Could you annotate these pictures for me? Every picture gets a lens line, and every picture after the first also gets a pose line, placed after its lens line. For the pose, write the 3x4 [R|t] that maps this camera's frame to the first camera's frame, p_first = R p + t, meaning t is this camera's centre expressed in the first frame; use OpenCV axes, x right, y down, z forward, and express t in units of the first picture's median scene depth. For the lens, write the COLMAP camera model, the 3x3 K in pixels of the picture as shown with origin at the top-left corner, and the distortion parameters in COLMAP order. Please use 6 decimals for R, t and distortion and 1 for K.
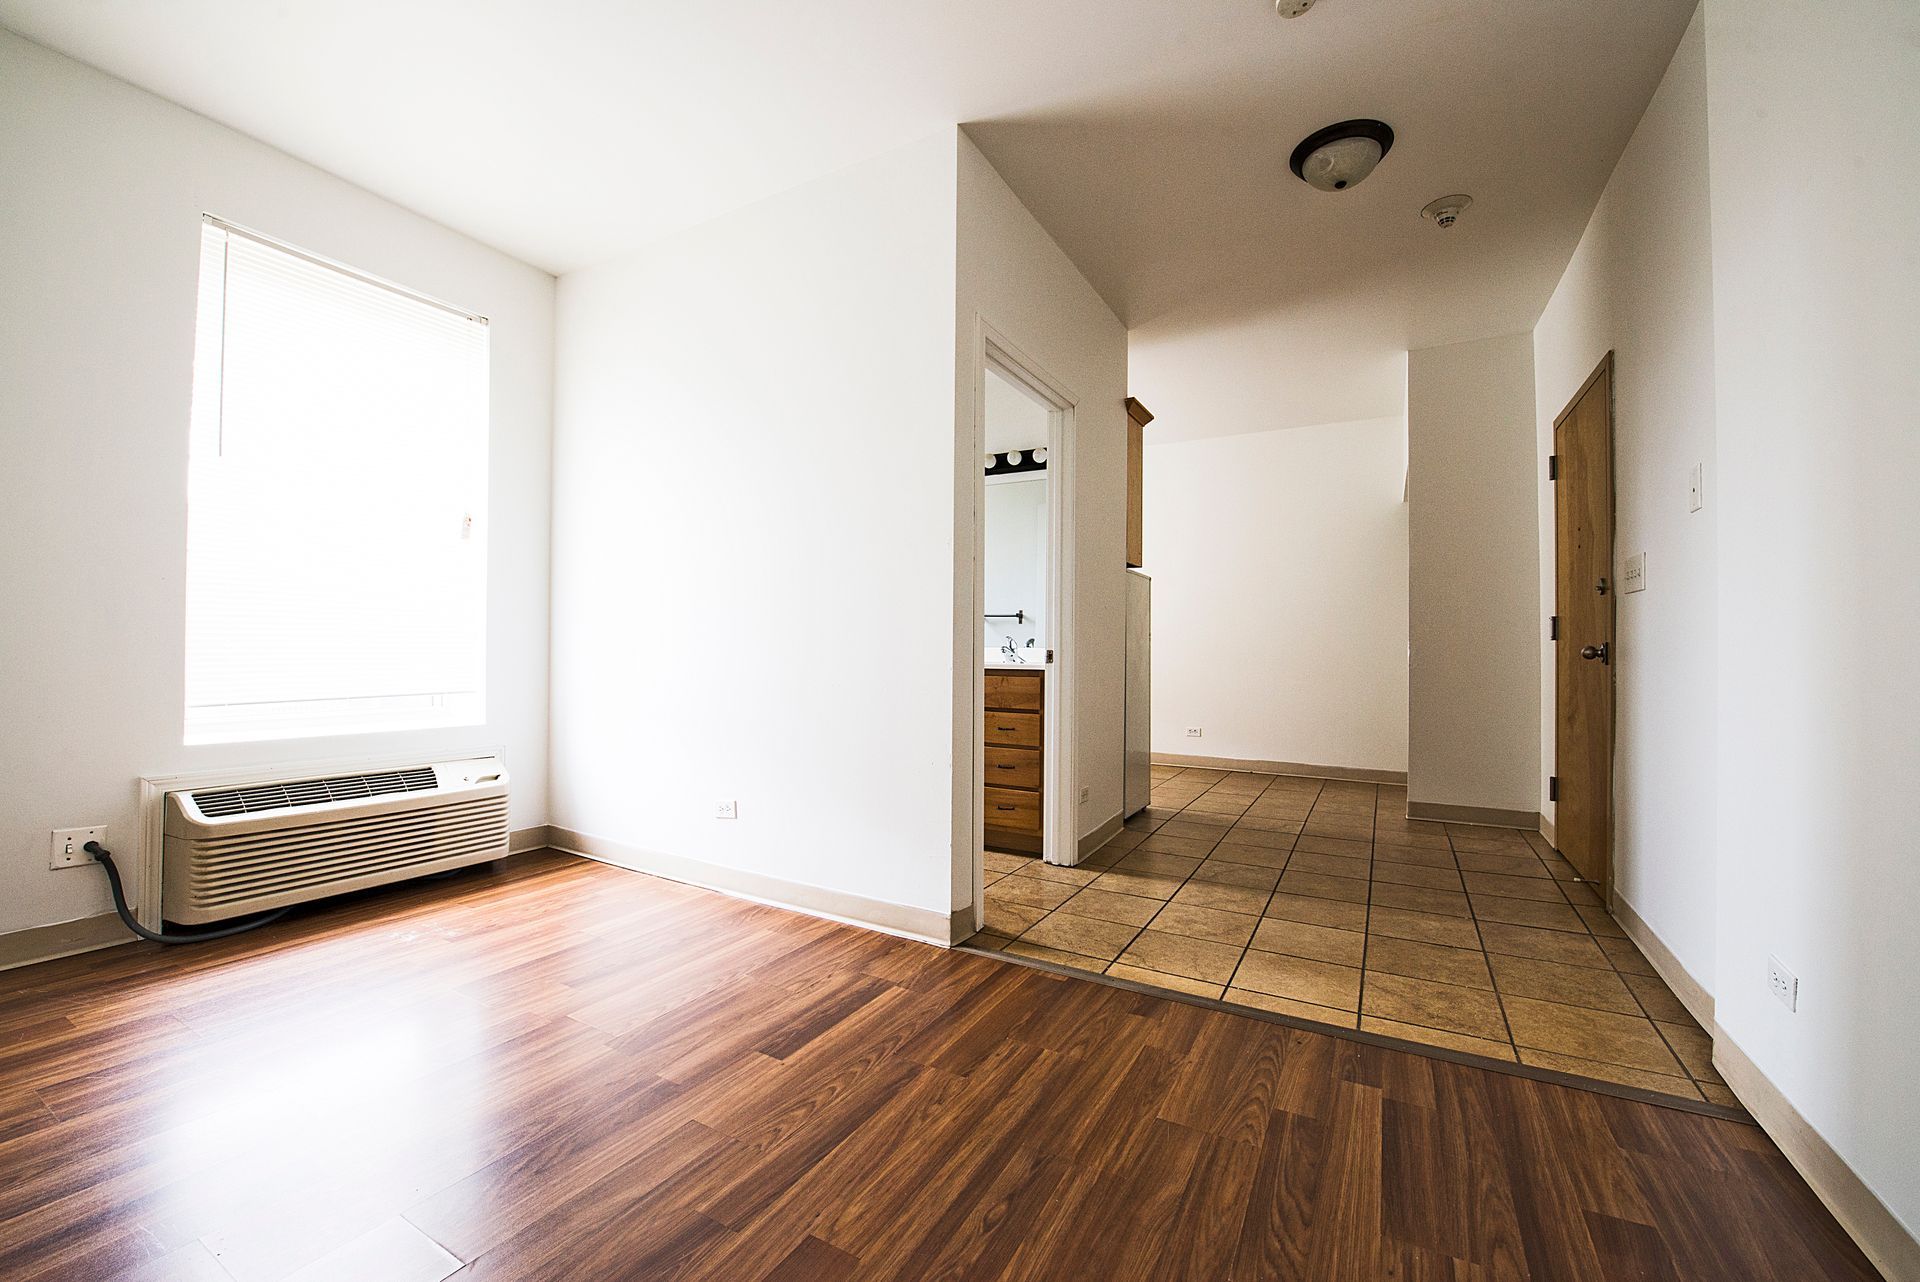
lens RADIAL K [[767.6, 0, 955.7], [0, 767.6, 642.9], [0, 0, 1]] dist [-0.018314, -0.001028]
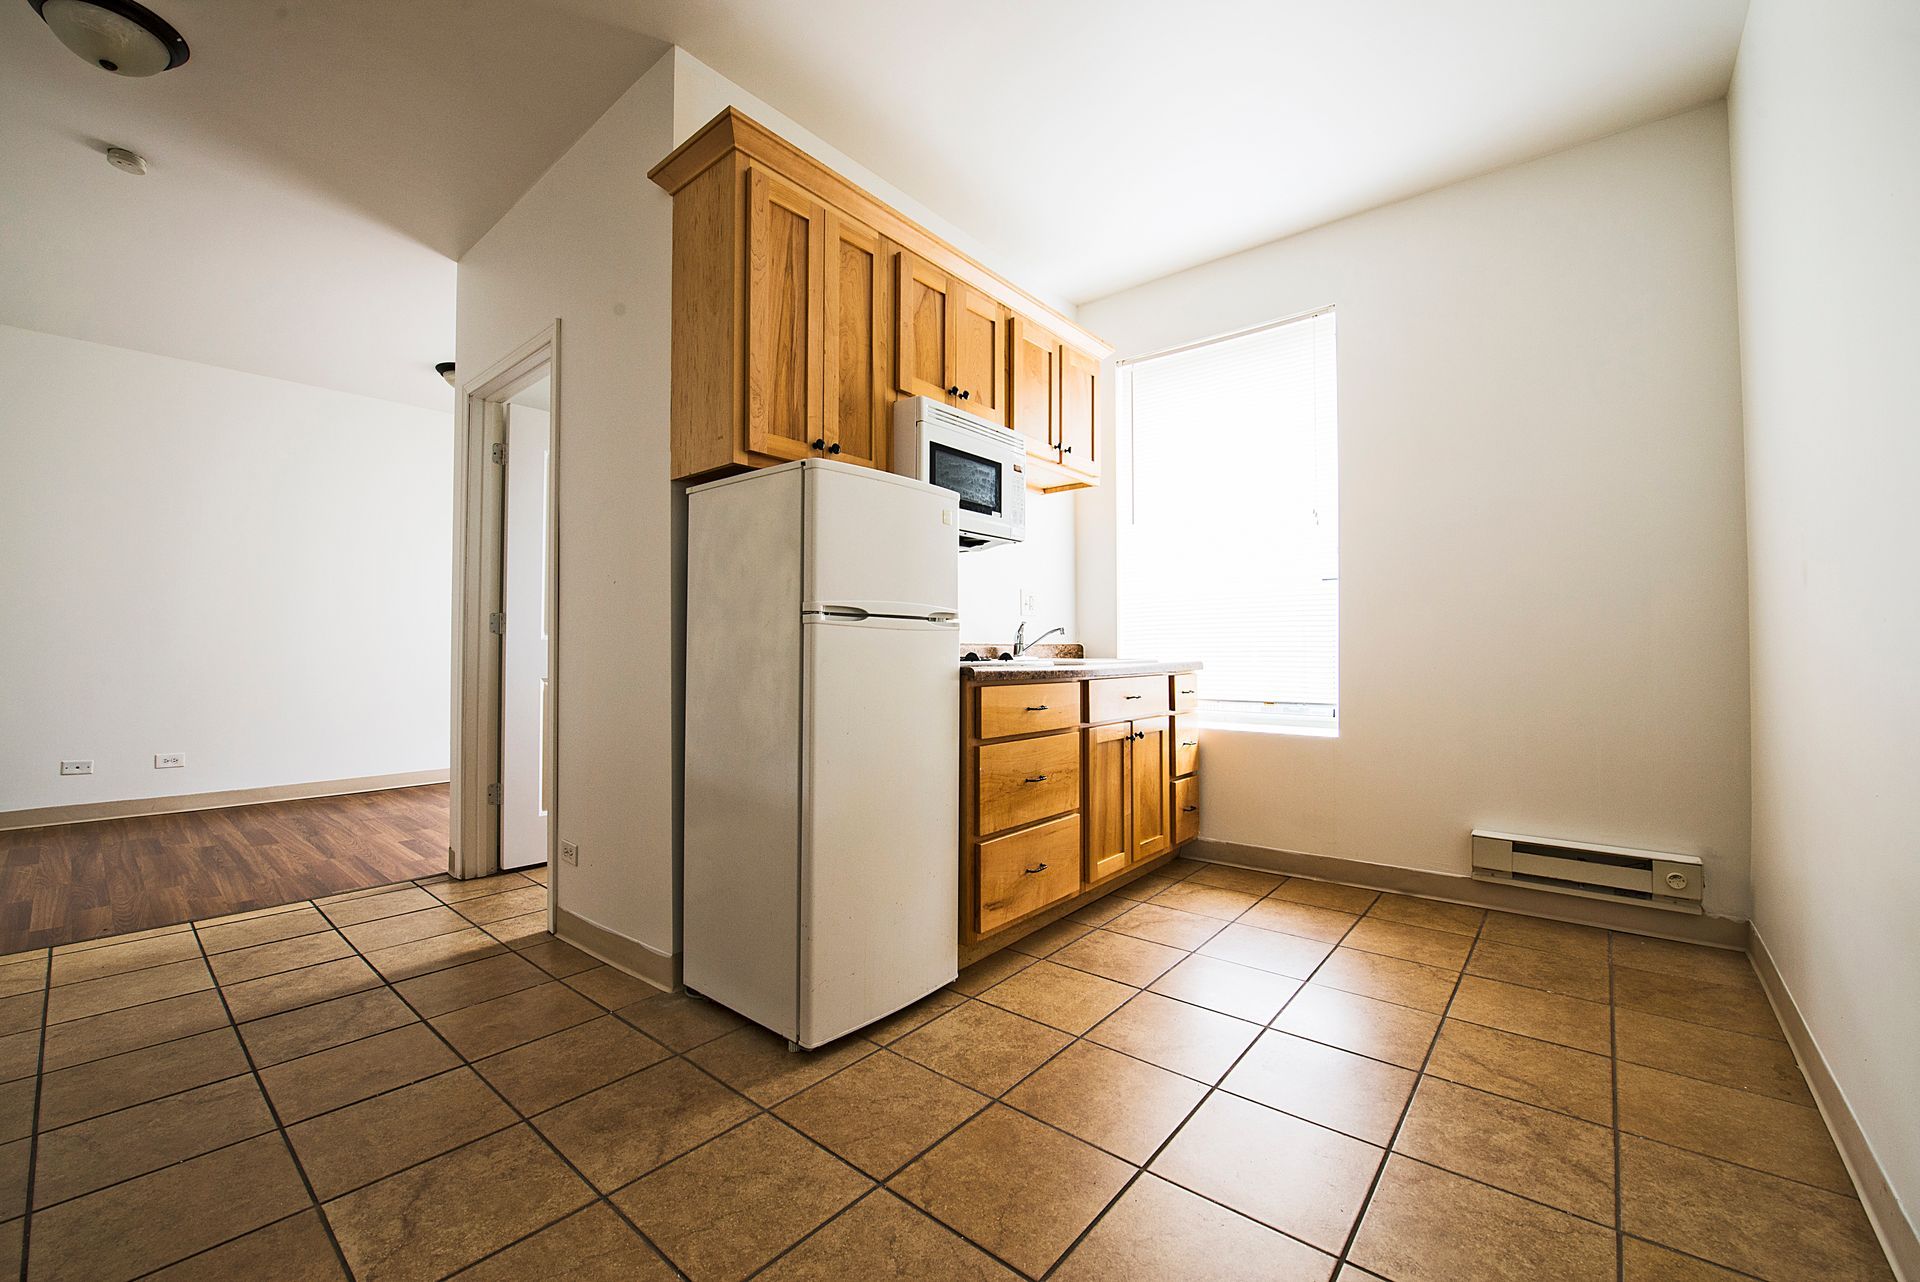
lens RADIAL K [[767.6, 0, 955.4], [0, 767.6, 639.9], [0, 0, 1]] dist [-0.018314, -0.001028]
pose [[-0.189230, -0.023195, -0.981659, 0.995574], [0.007988, 0.999652, -0.025160, 0.021691], [0.981900, -0.012603, -0.188979, 1.840938]]
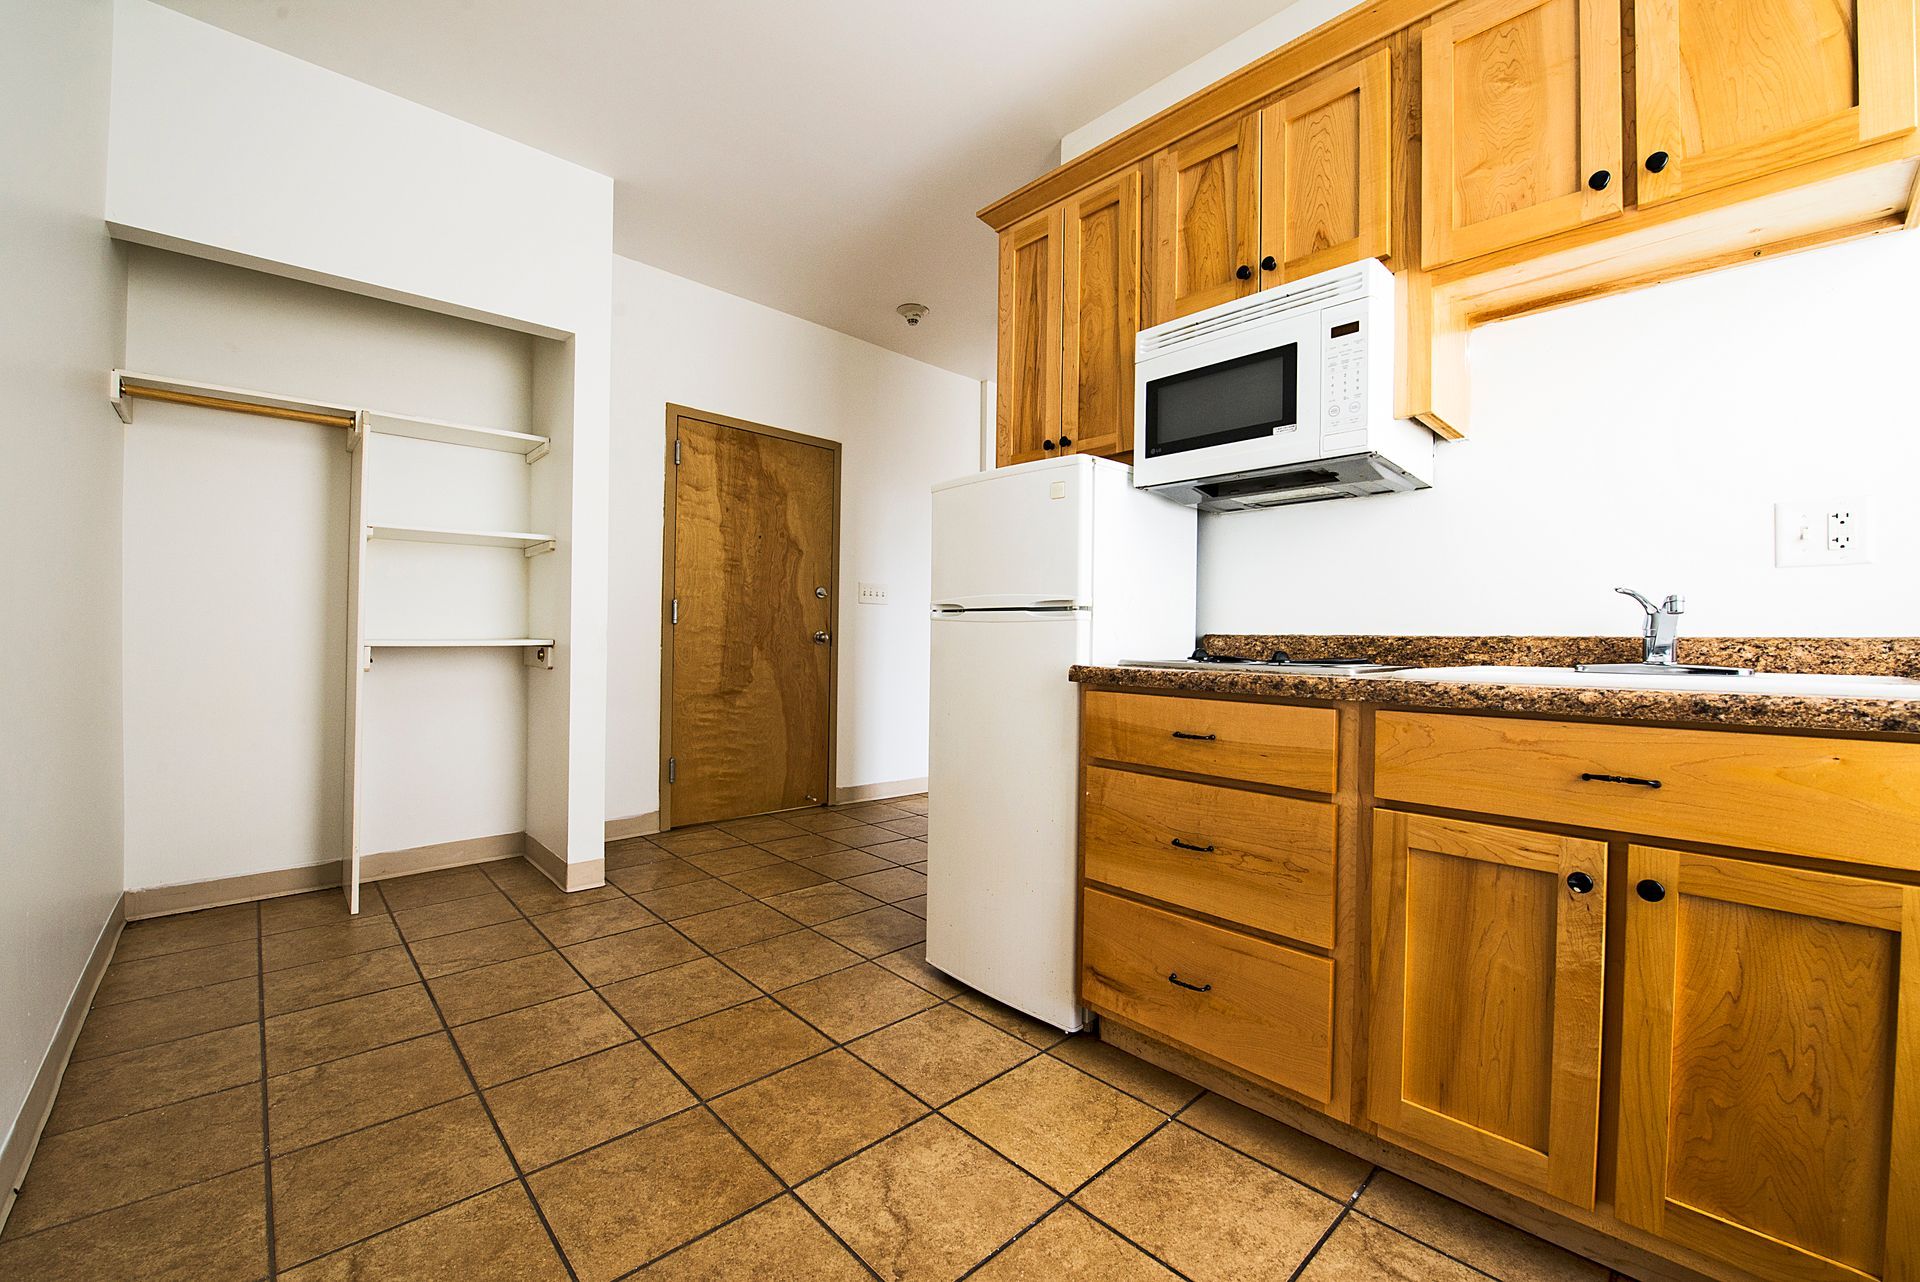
lens RADIAL K [[767.6, 0, 951.5], [0, 767.6, 641.2], [0, 0, 1]] dist [-0.018314, -0.001028]
pose [[-0.951573, -0.021898, 0.306641, 0.131398], [-0.023940, 0.999709, -0.002900, 0.014834], [-0.306488, -0.010101, -0.951821, 2.346852]]
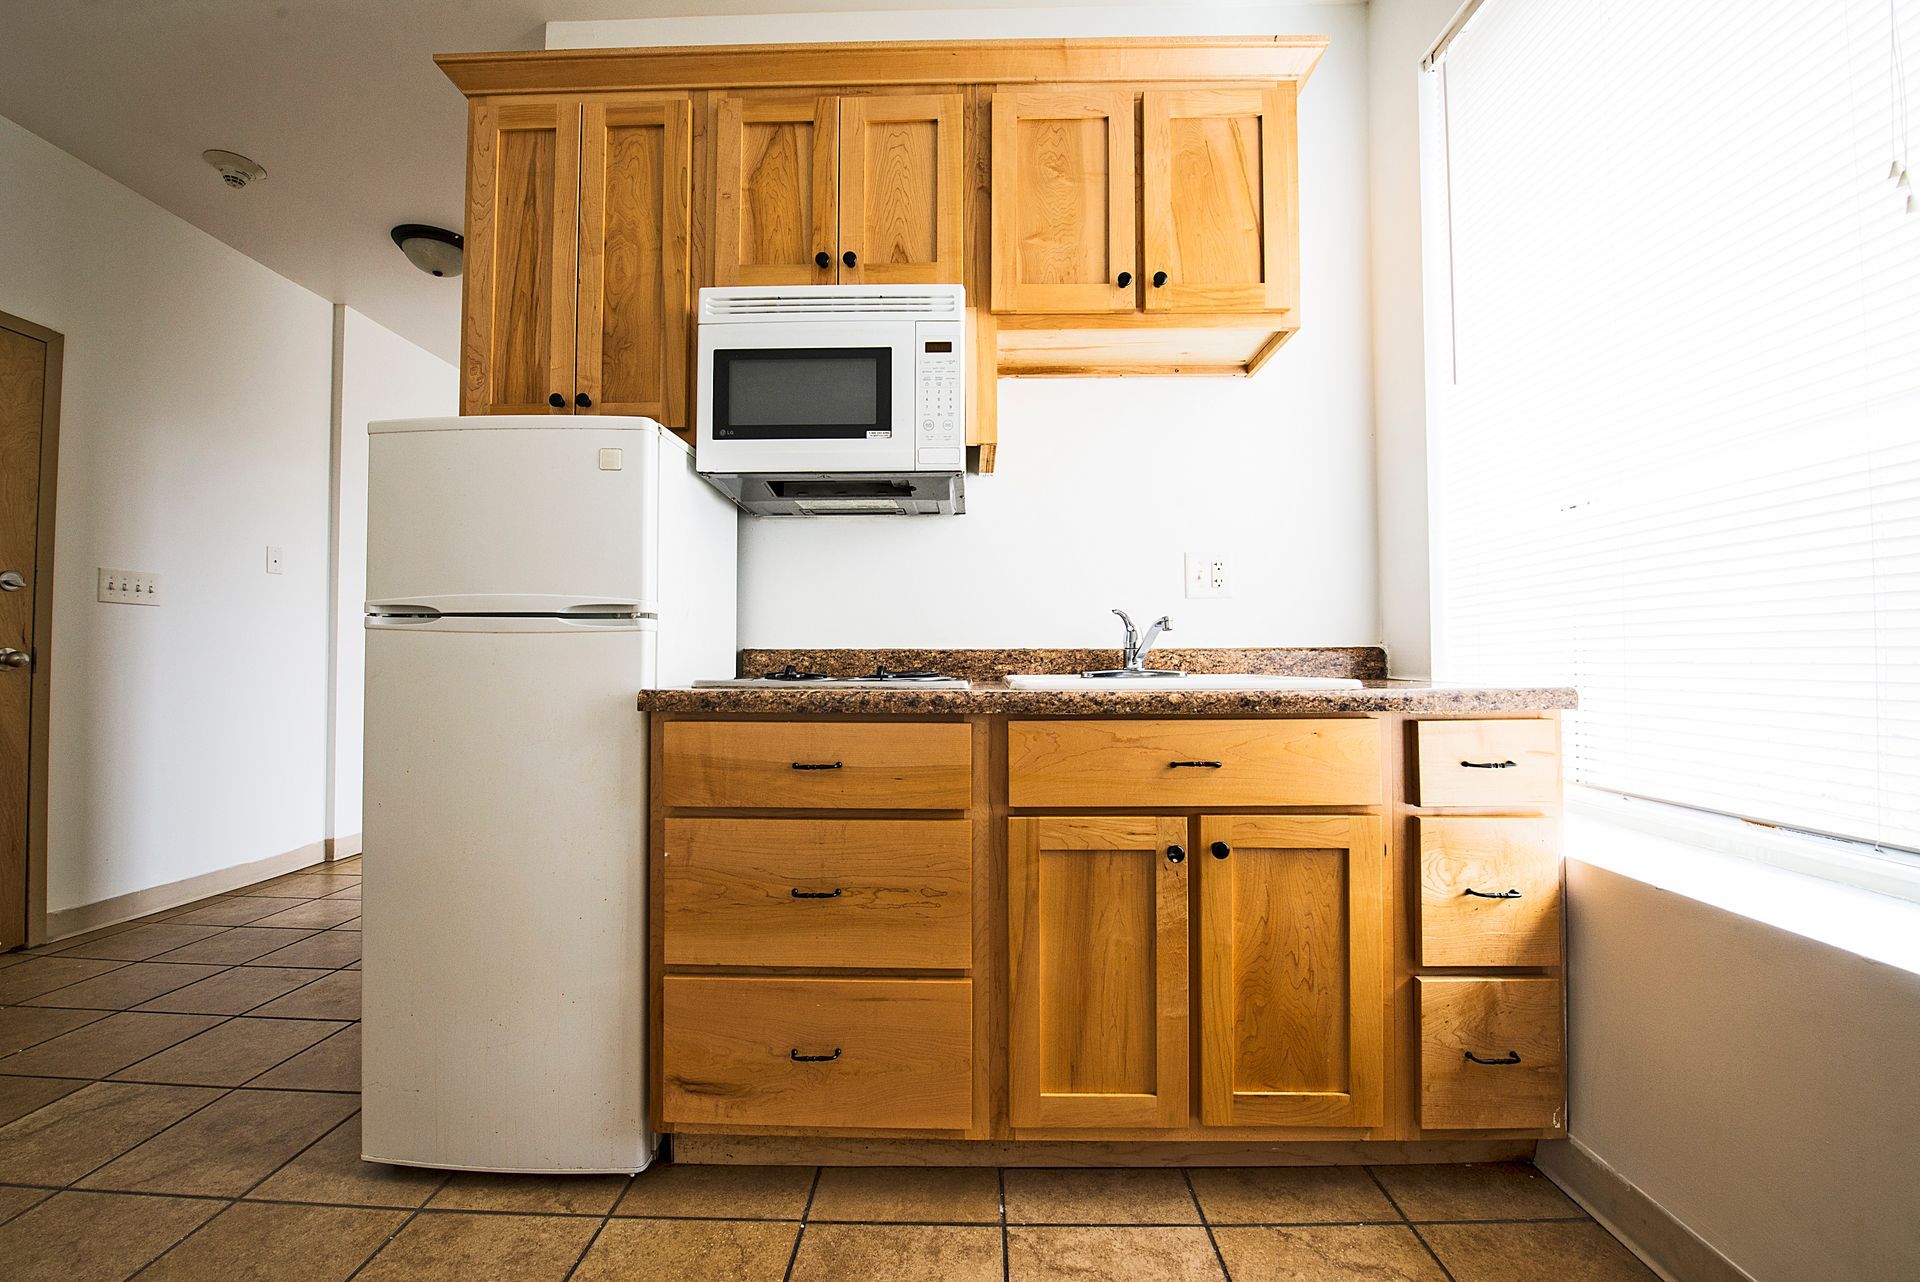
lens RADIAL K [[767.6, 0, 953.2], [0, 767.6, 641.0], [0, 0, 1]] dist [-0.018314, -0.001028]
pose [[-0.885881, -0.018556, -0.463541, 0.280909], [-0.002569, 0.999381, -0.035097, 0.016177], [0.463905, -0.029901, -0.885380, 2.233054]]
